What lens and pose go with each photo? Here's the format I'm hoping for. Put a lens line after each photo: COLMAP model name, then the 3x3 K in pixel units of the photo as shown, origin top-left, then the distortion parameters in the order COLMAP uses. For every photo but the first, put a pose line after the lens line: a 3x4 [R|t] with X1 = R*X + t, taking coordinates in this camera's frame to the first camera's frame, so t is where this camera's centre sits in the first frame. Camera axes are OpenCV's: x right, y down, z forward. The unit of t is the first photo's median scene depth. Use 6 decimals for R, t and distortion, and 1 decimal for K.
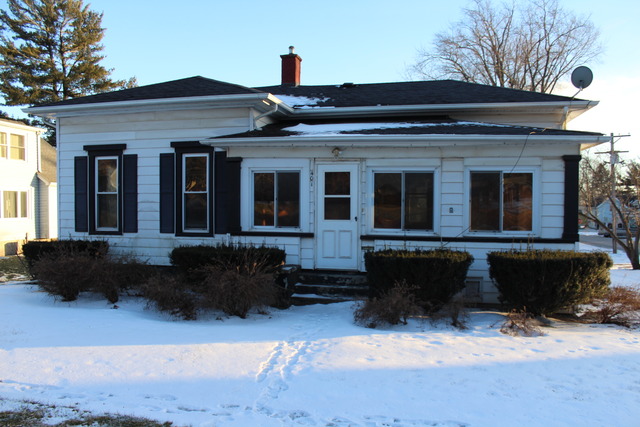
lens RADIAL K [[523.3, 0, 329.4], [0, 523.3, 225.7], [0, 0, 1]] dist [-0.147174, 0.112266]
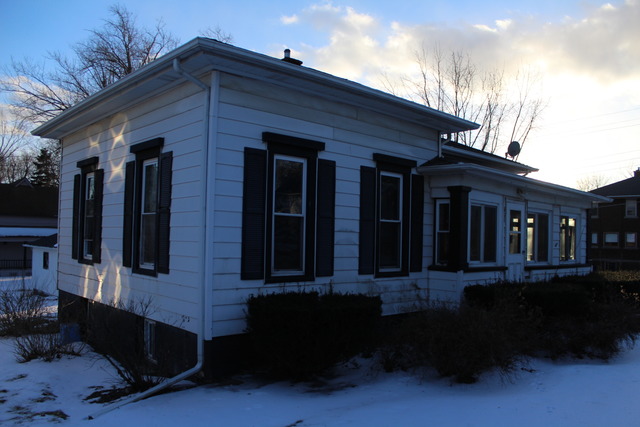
lens RADIAL K [[523.3, 0, 329.4], [0, 523.3, 225.7], [0, 0, 1]] dist [-0.147174, 0.112266]
pose [[0.561742, 0.039497, 0.826369, -0.960420], [0.028463, 0.997346, -0.067017, -0.006585], [-0.826823, 0.061168, 0.559127, 0.624147]]
